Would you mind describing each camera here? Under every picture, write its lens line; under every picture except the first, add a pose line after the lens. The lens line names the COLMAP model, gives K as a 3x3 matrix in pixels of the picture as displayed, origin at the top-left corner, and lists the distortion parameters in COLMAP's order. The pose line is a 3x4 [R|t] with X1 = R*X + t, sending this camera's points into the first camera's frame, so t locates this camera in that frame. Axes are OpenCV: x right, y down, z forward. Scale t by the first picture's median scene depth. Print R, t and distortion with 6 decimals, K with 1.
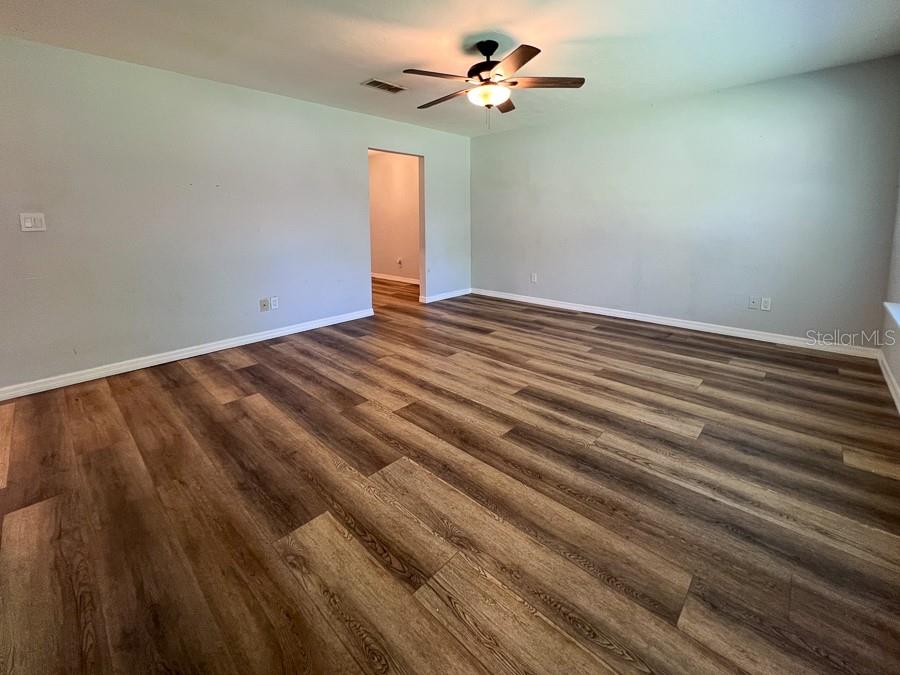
lens RADIAL K [[368.0, 0, 435.4], [0, 368.0, 305.8], [0, 0, 1]] dist [0.001870, 0.000251]
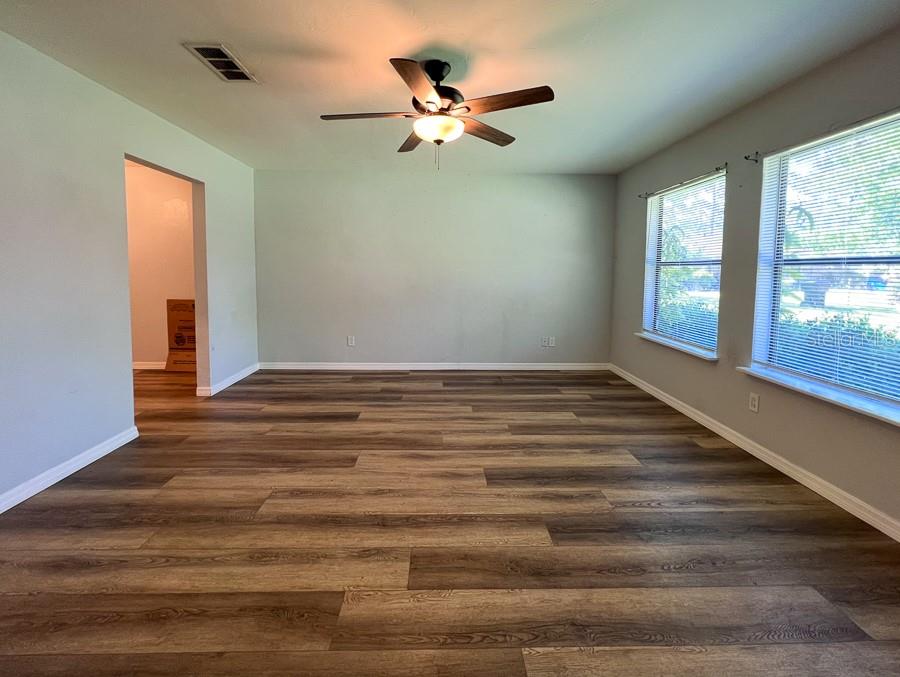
lens RADIAL K [[379.5, 0, 436.5], [0, 379.5, 334.3], [0, 0, 1]] dist [-0.000228, 0.000345]
pose [[0.708054, -0.103943, 0.698466, -0.374677], [0.149599, 0.988736, -0.004513, -0.097707], [-0.690130, 0.107685, 0.715629, 0.357144]]
